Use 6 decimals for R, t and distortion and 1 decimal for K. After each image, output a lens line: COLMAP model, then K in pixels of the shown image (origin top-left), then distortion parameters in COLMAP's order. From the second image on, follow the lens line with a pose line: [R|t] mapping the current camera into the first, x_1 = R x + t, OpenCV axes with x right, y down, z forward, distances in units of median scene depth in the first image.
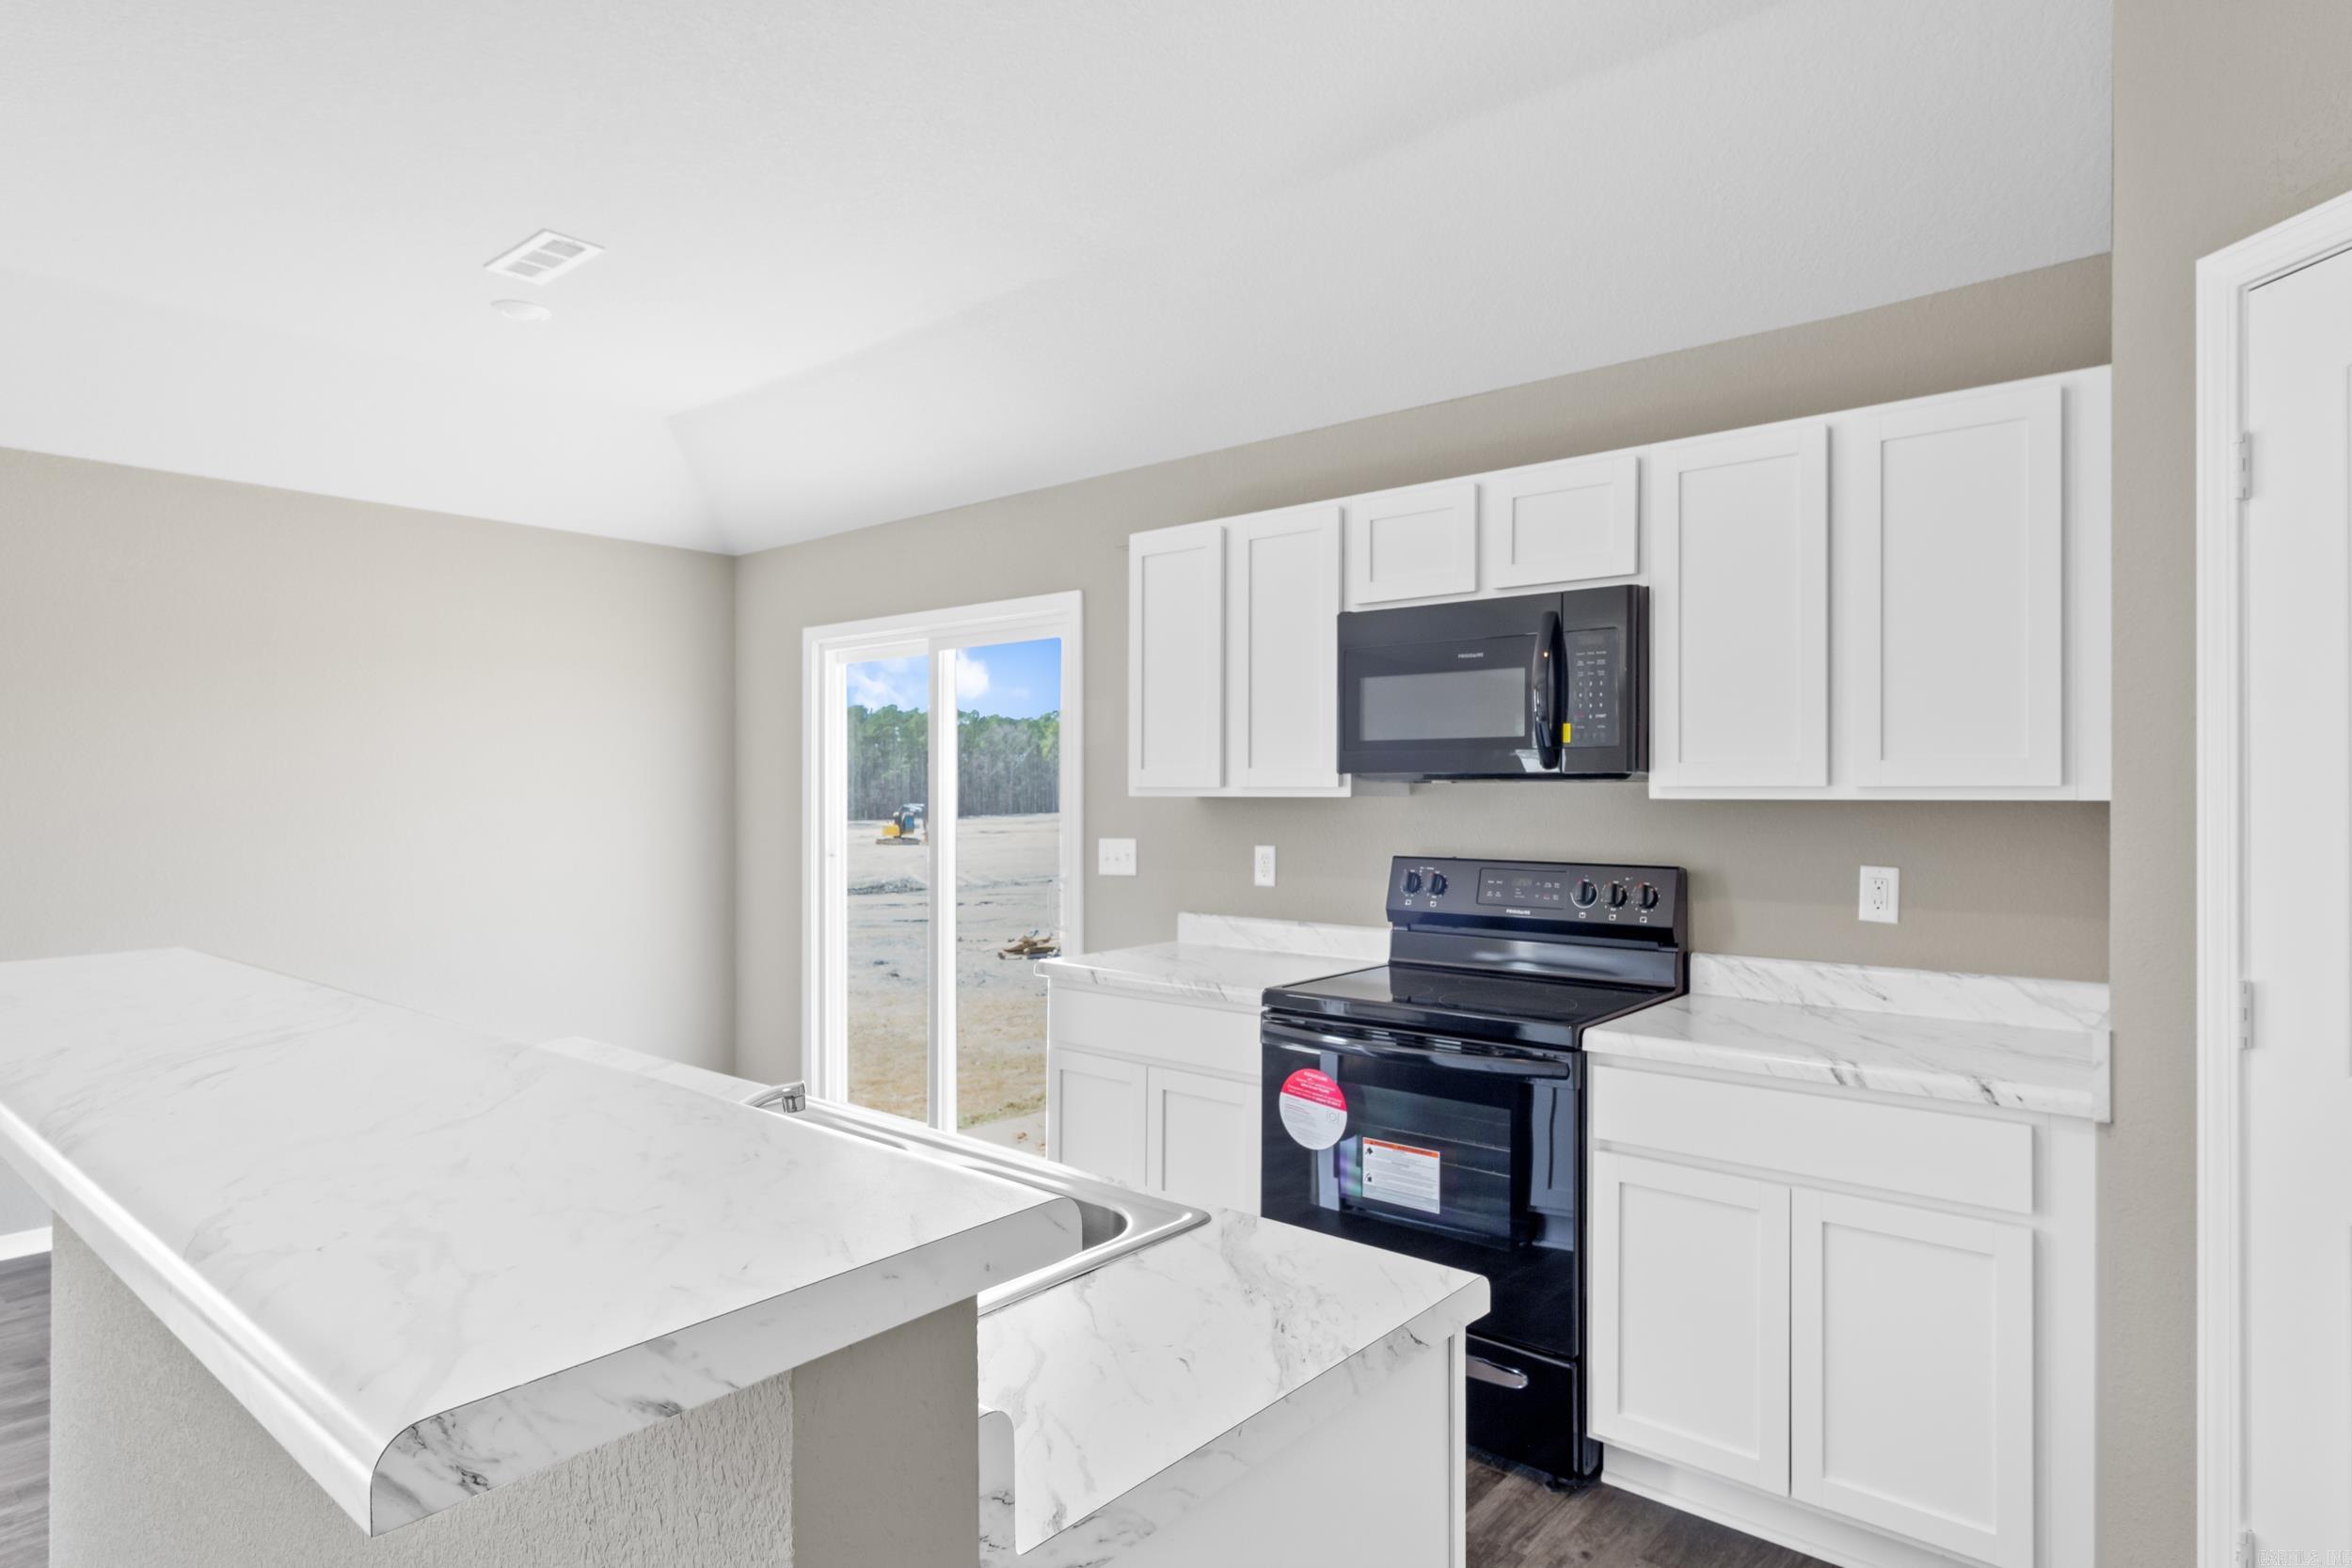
lens RADIAL K [[1290.1, 0, 1197.4], [0, 1290.1, 788.3], [0, 0, 1]] dist [0.001176, 0.001081]
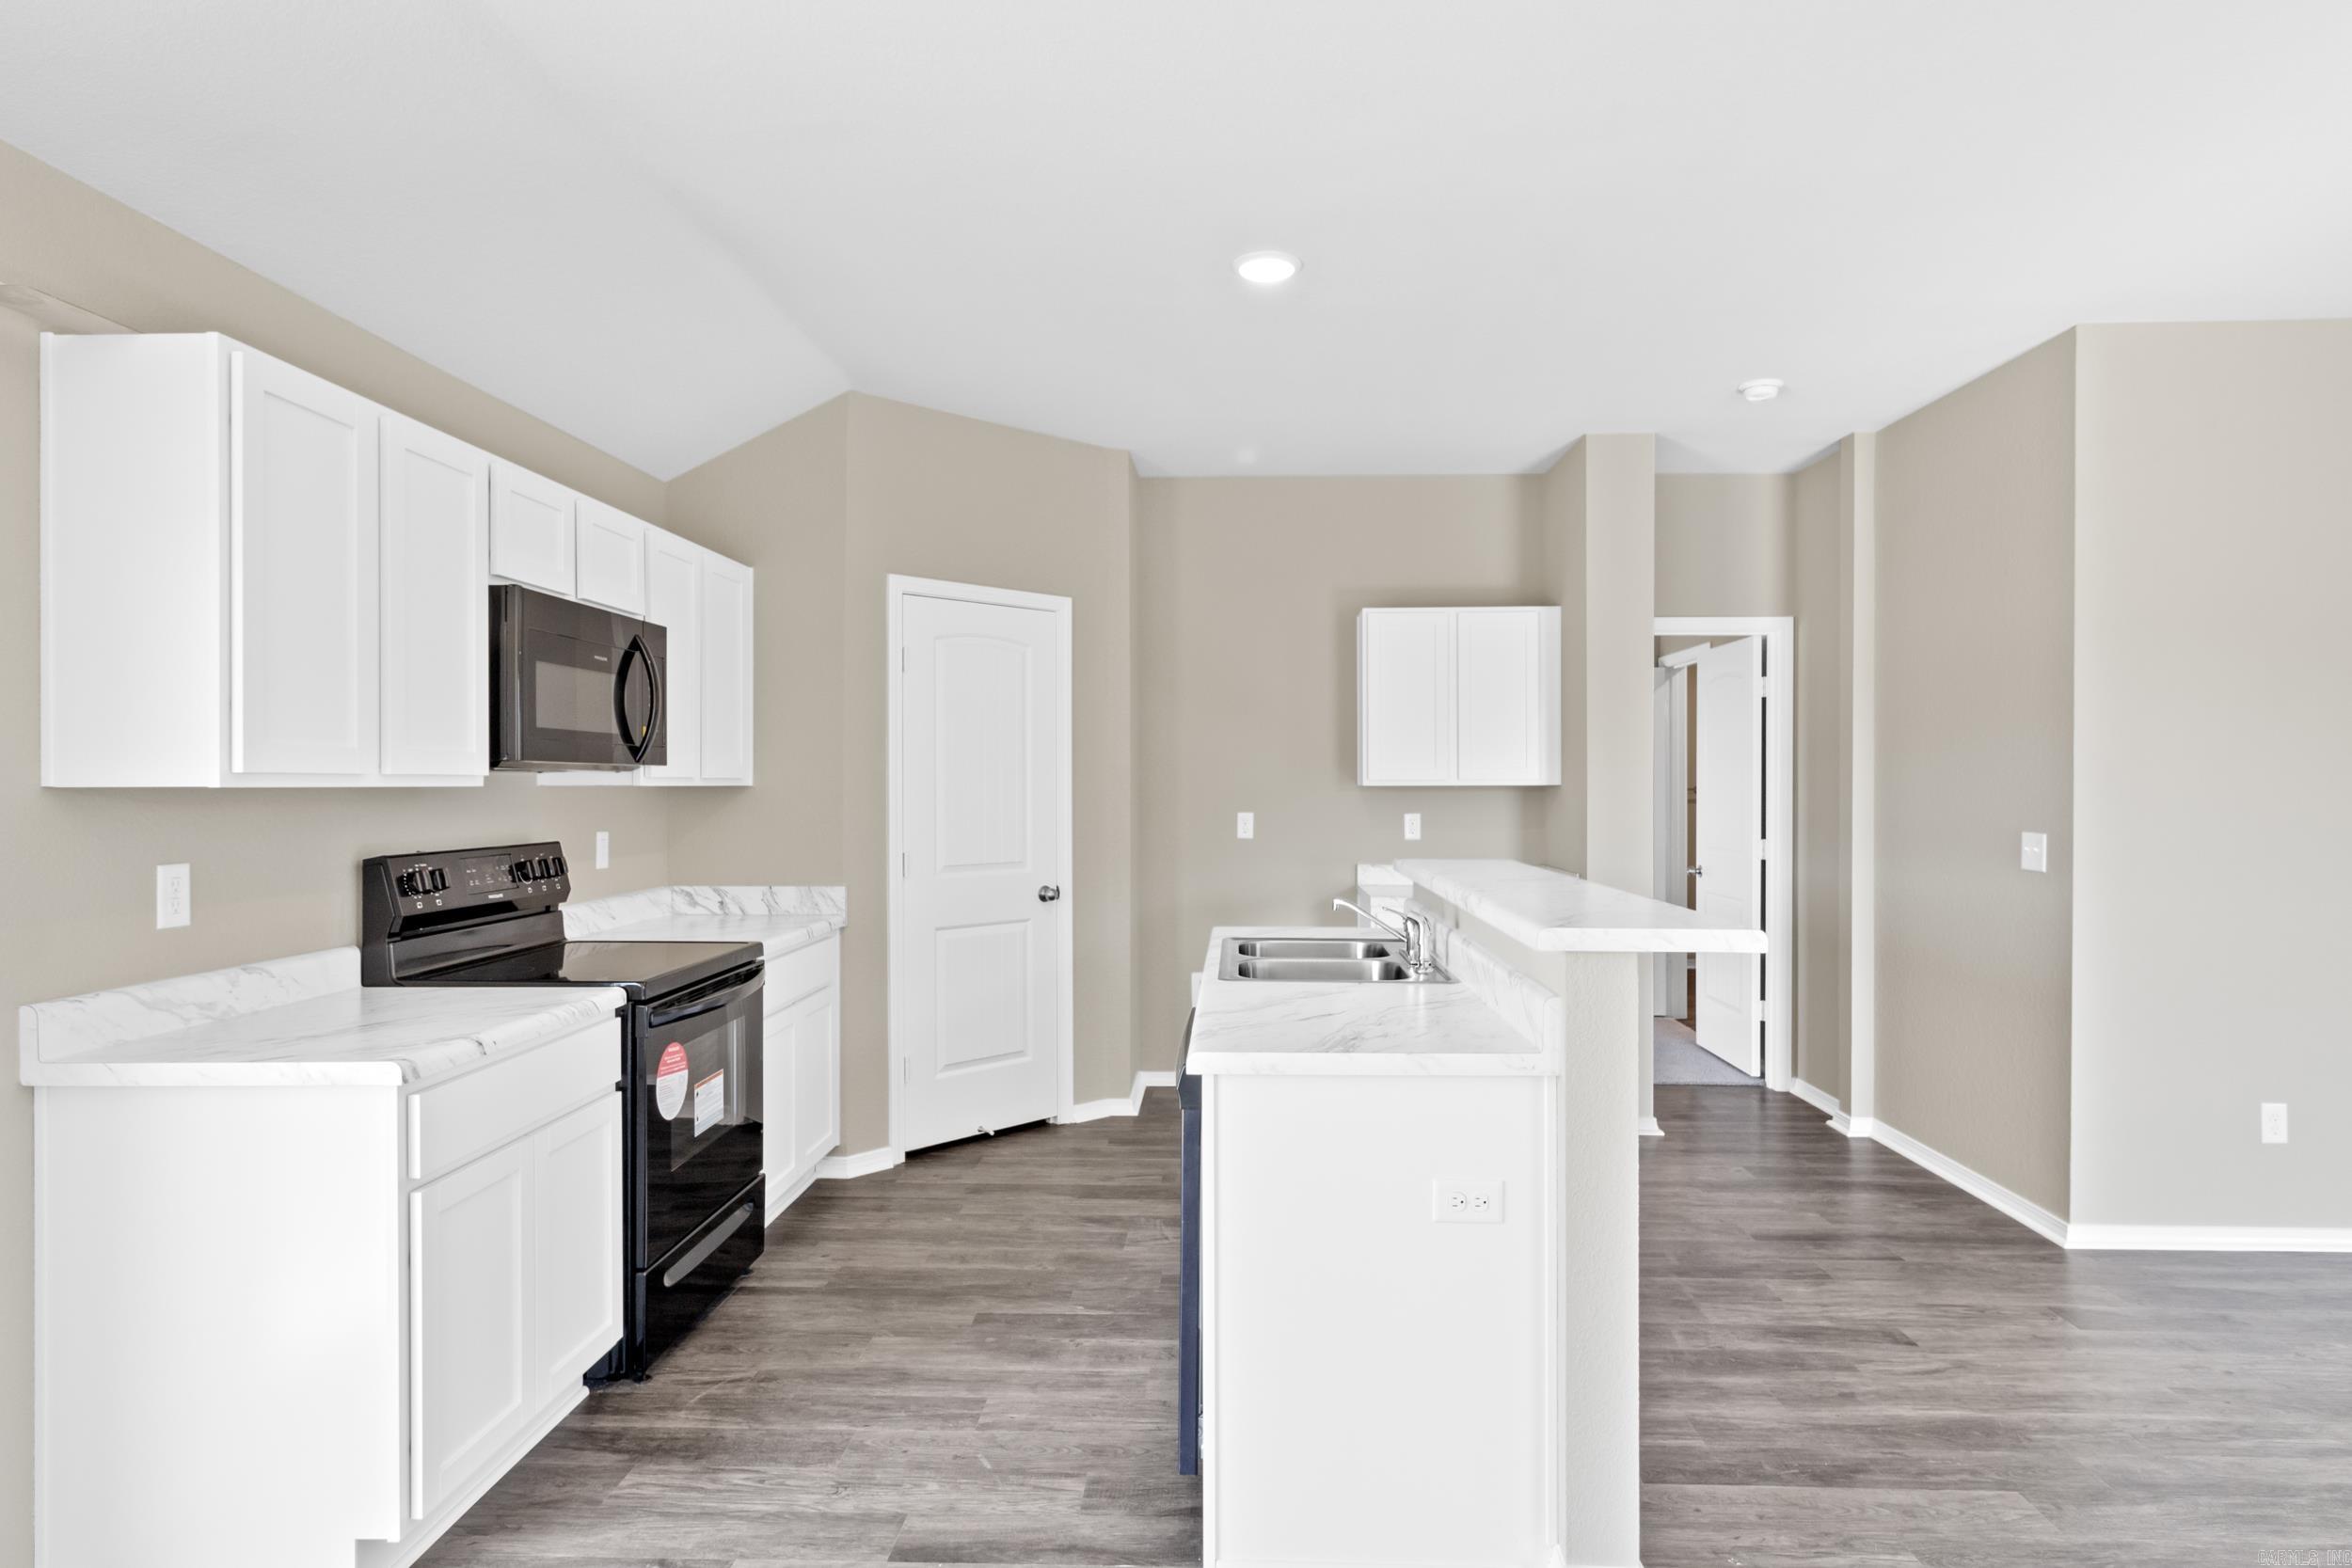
lens RADIAL K [[1290.1, 0, 1190.5], [0, 1290.1, 787.8], [0, 0, 1]] dist [0.001176, 0.001081]
pose [[-0.613375, -0.004669, 0.789778, -0.917996], [-0.003969, 0.999988, 0.002829, 0.003489], [-0.789782, -0.001399, -0.613386, 1.199314]]
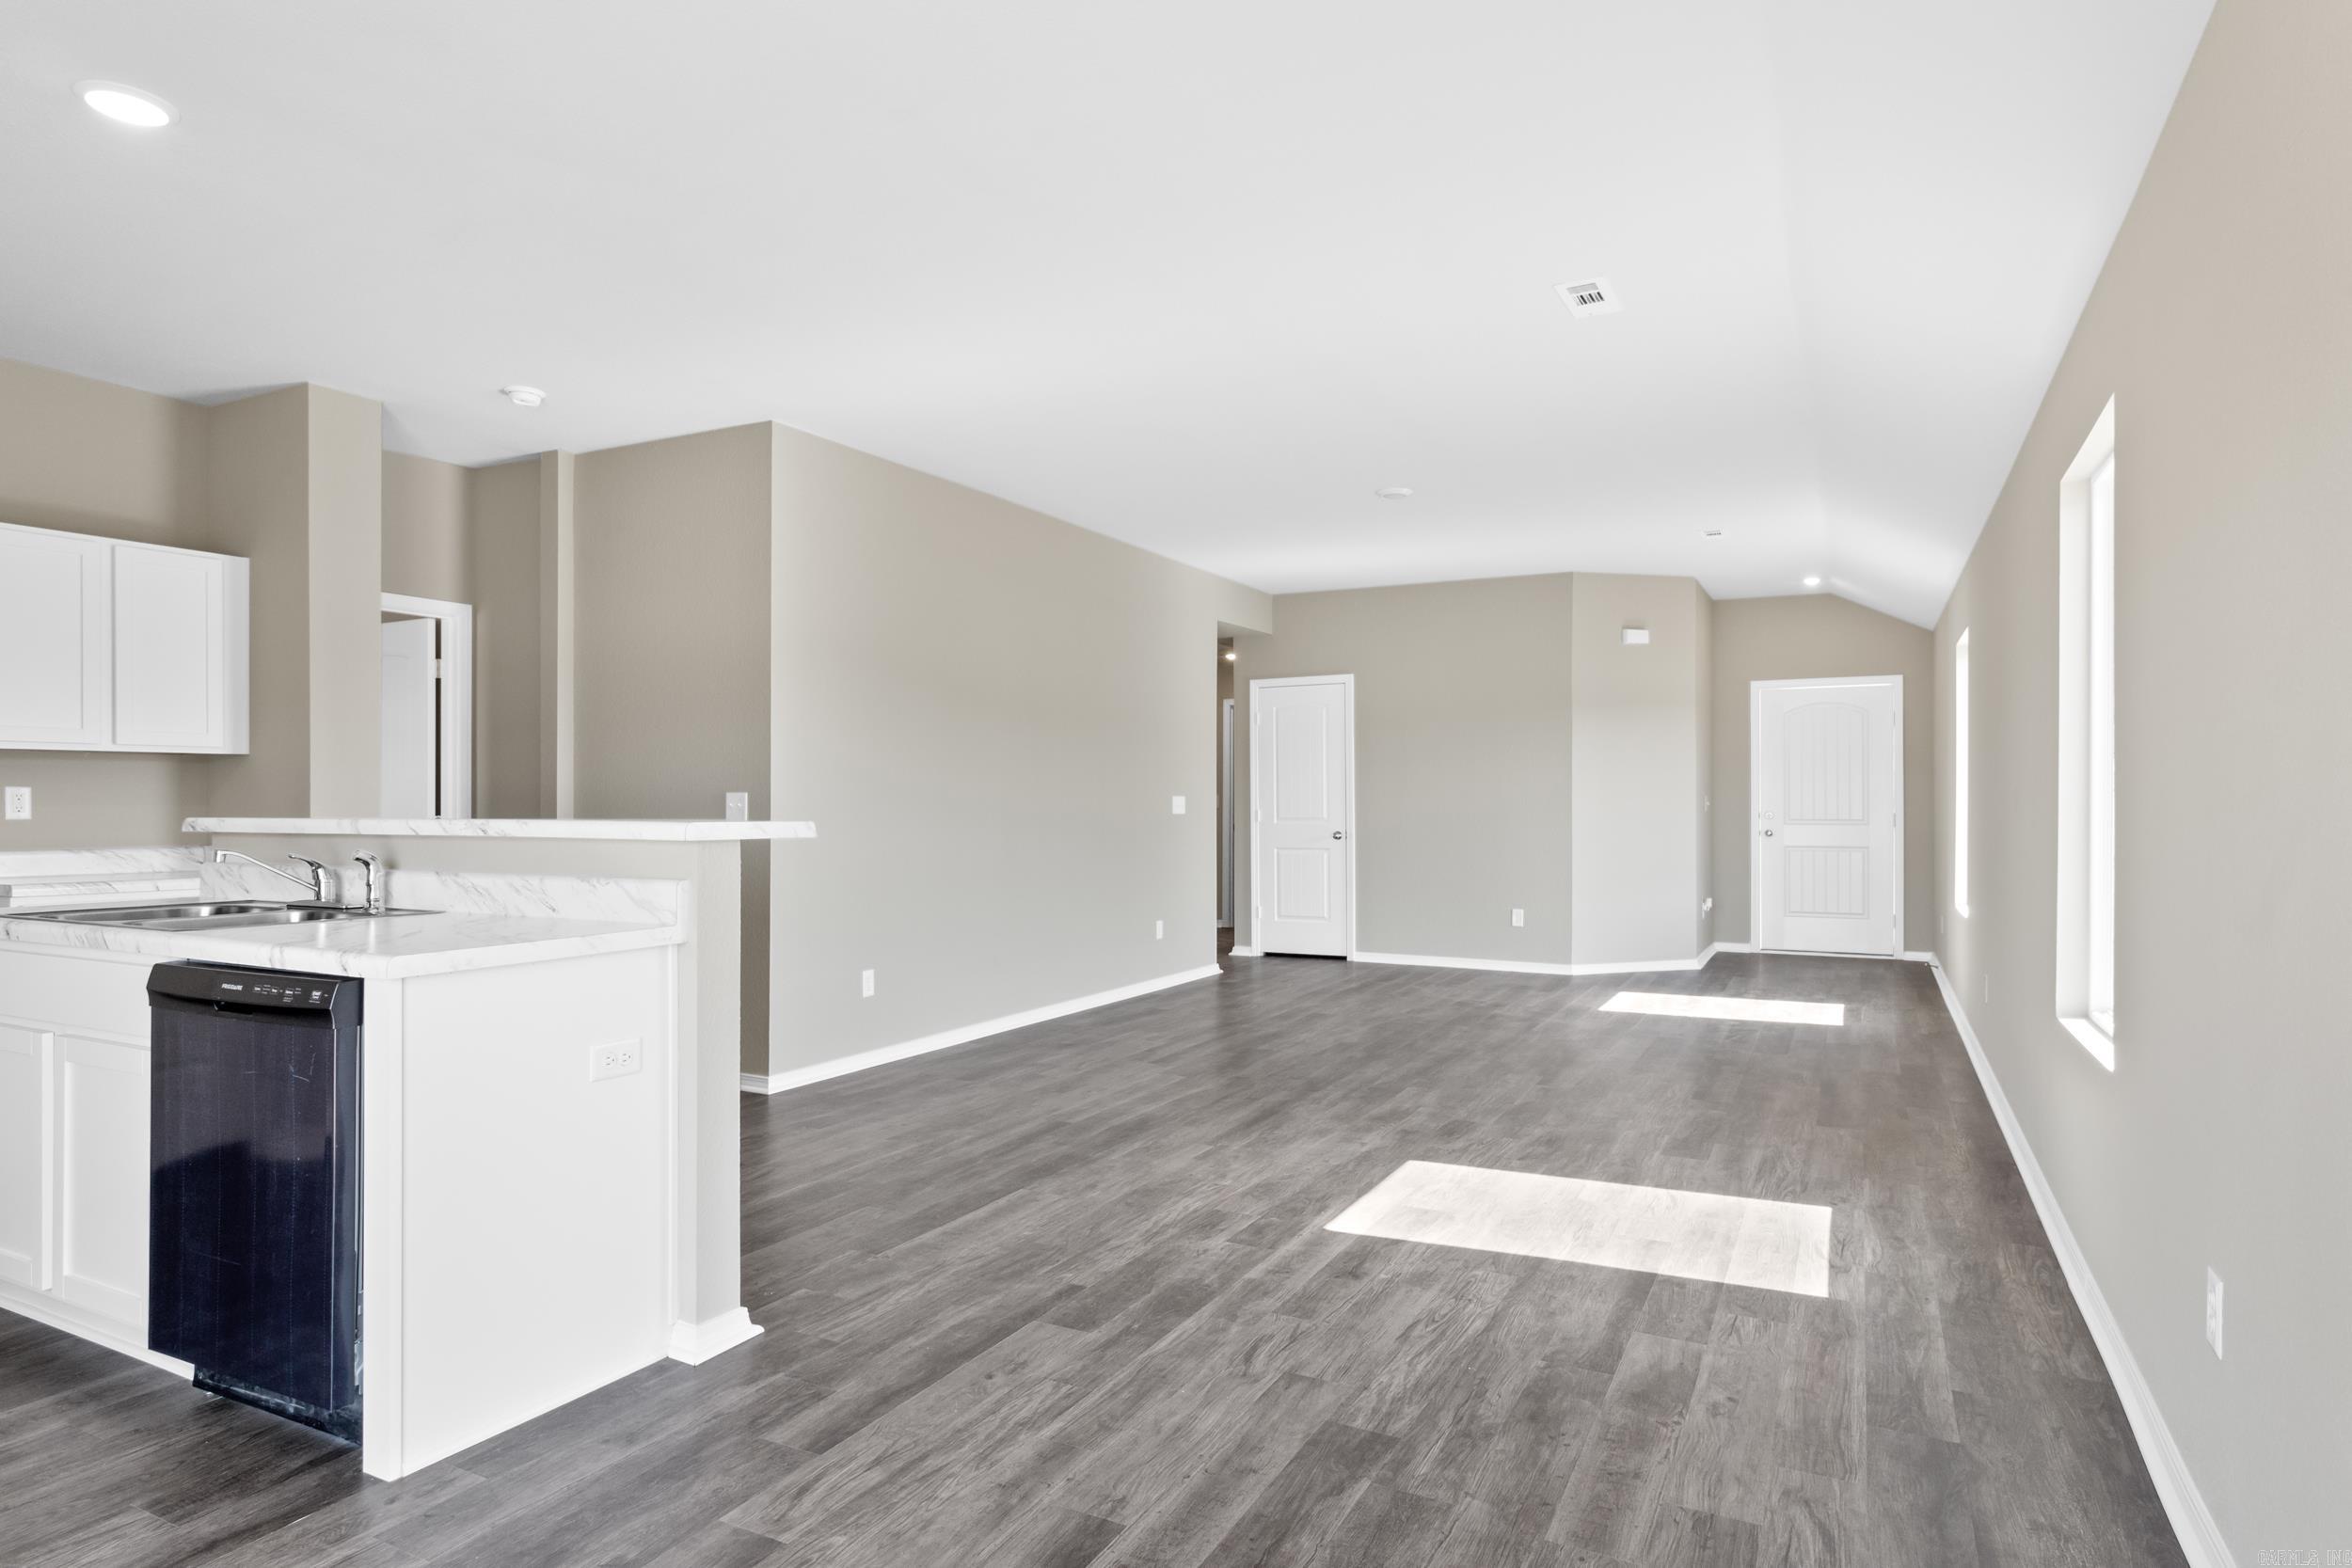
lens RADIAL K [[1290.1, 0, 1202.7], [0, 1290.1, 800.5], [0, 0, 1]] dist [0.001176, 0.001081]
pose [[-0.975158, -0.000402, -0.221509, -0.642440], [0.000724, 0.999987, -0.005000, 0.067976], [0.221509, -0.005036, -0.975145, 1.543003]]
